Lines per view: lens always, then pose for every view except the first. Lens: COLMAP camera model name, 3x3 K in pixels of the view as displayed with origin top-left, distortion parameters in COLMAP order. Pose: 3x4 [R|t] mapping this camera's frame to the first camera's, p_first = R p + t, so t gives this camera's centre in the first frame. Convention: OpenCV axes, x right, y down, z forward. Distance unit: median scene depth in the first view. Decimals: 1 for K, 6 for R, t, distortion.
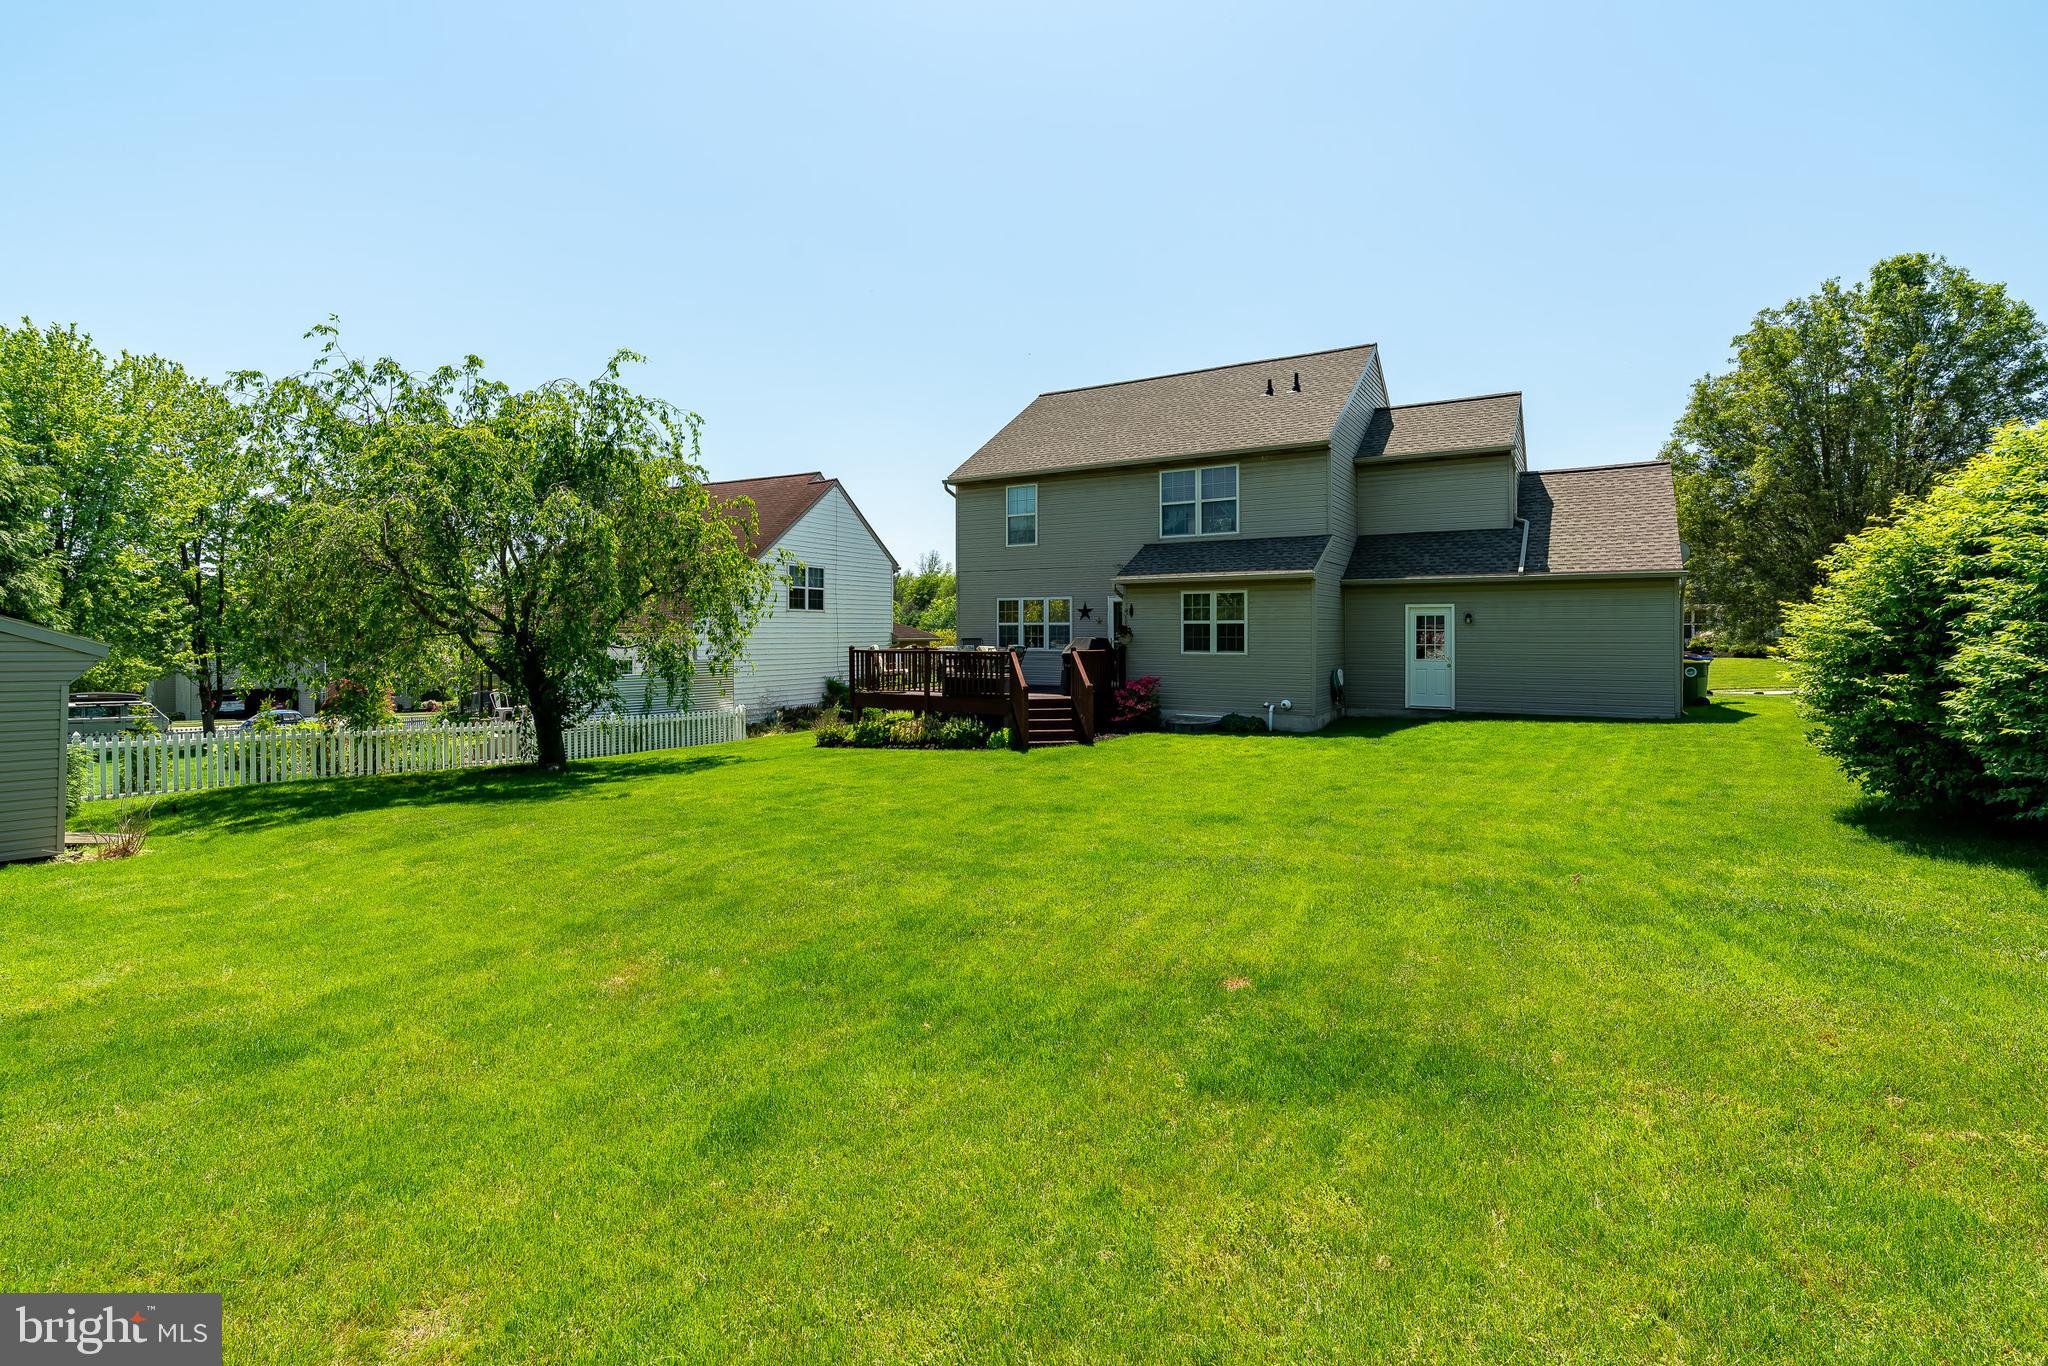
lens RADIAL K [[937.4, 0, 1017.5], [0, 937.4, 633.1], [0, 0, 1]] dist [-0.012323, 0.005482]
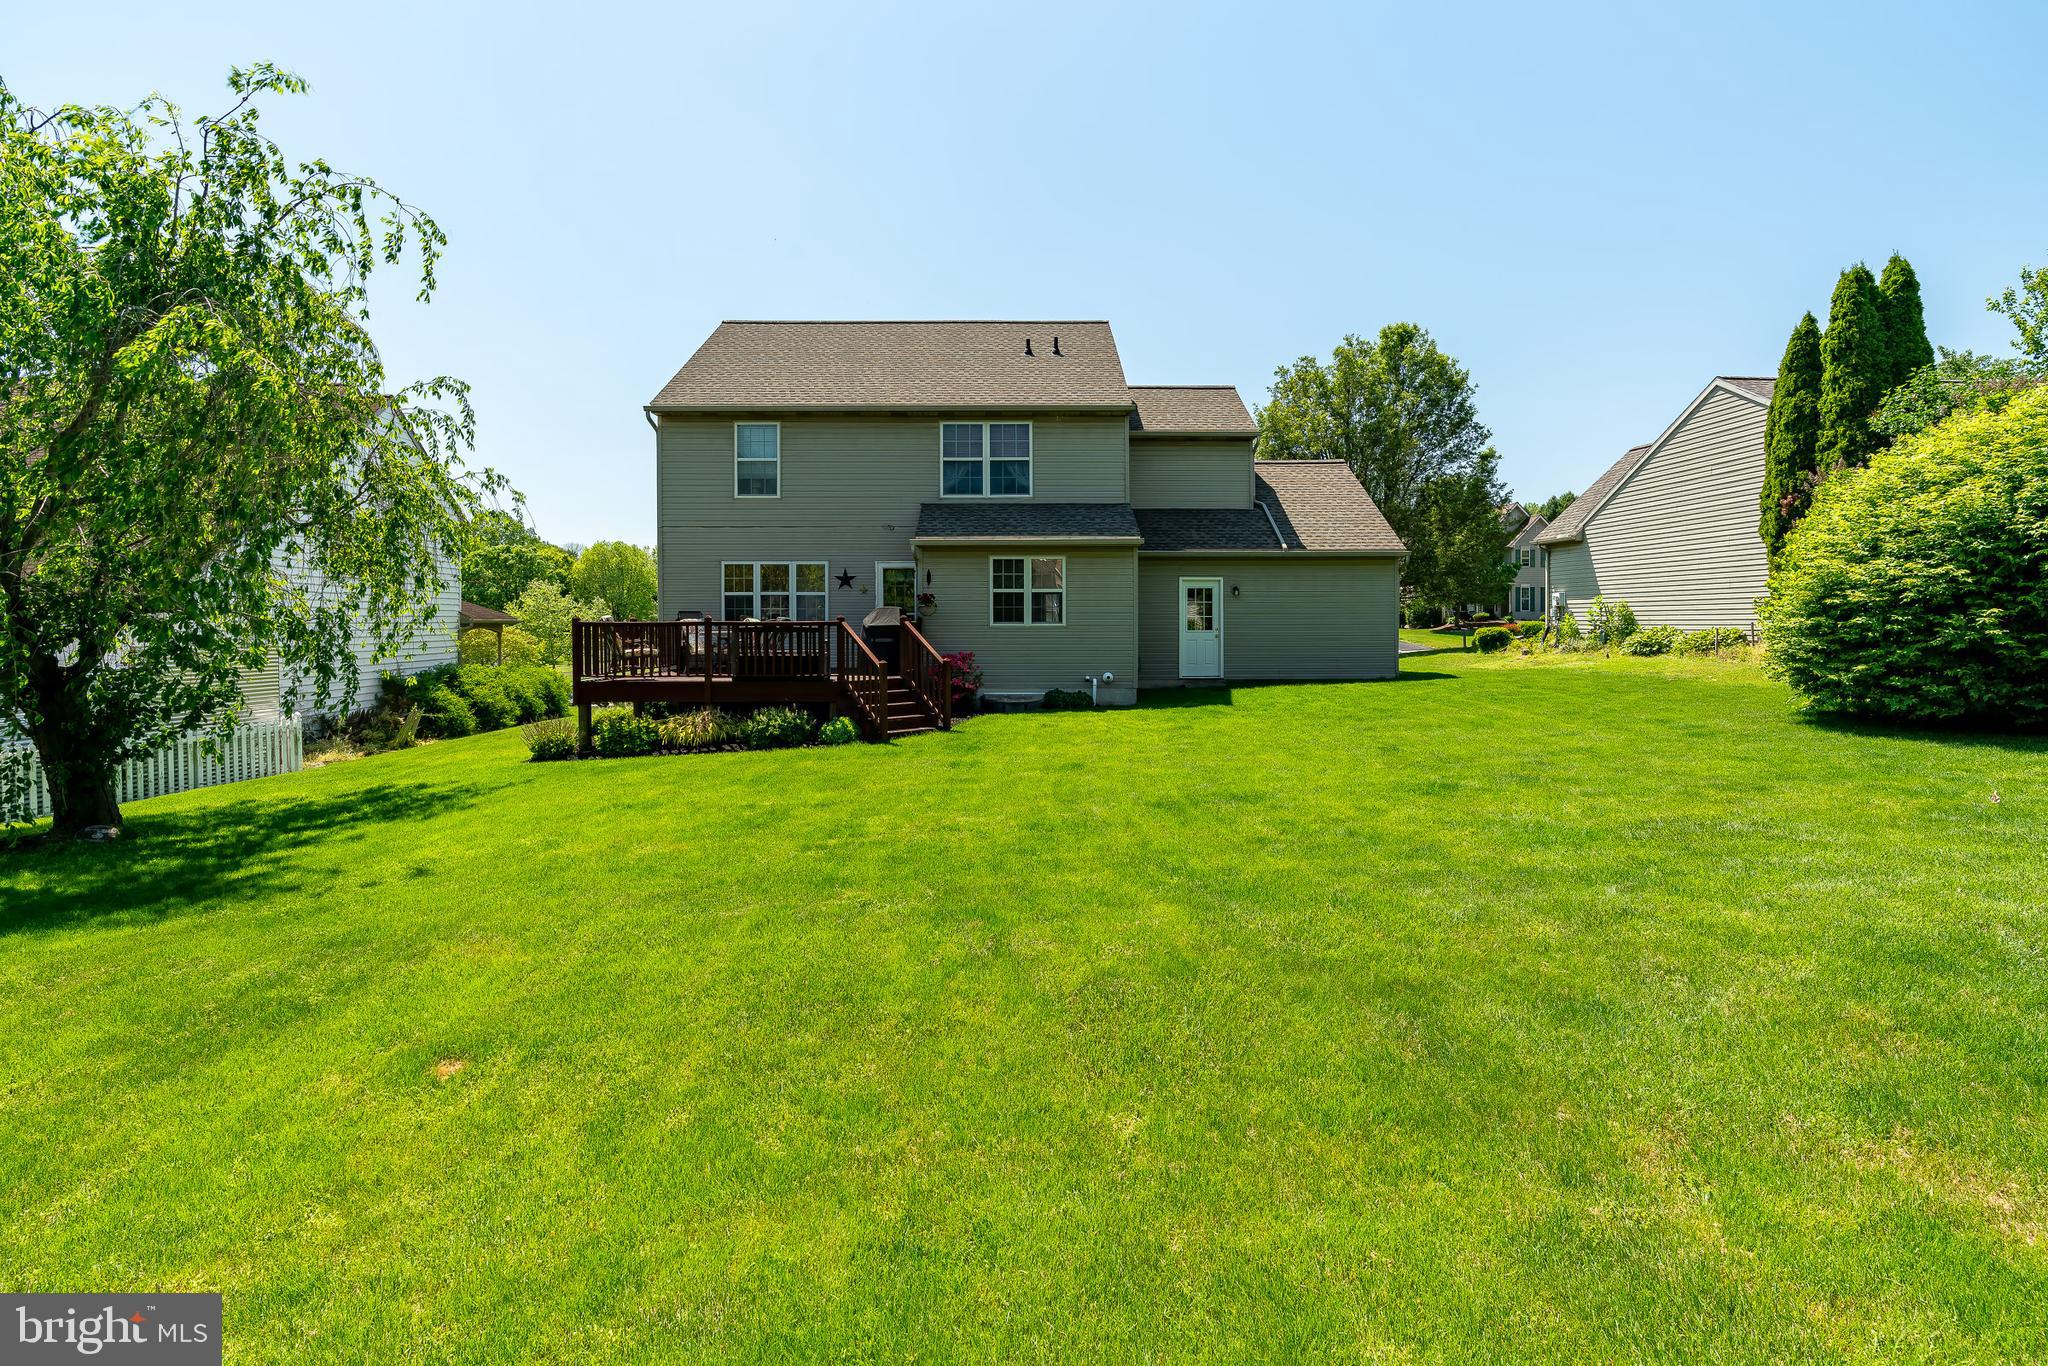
lens RADIAL K [[937.4, 0, 1017.5], [0, 937.4, 633.1], [0, 0, 1]] dist [-0.012323, 0.005482]
pose [[0.846705, -0.006539, 0.532022, -0.277998], [0.003122, 0.999968, 0.007323, 0.022378], [-0.532053, -0.004540, 0.846699, 0.225053]]
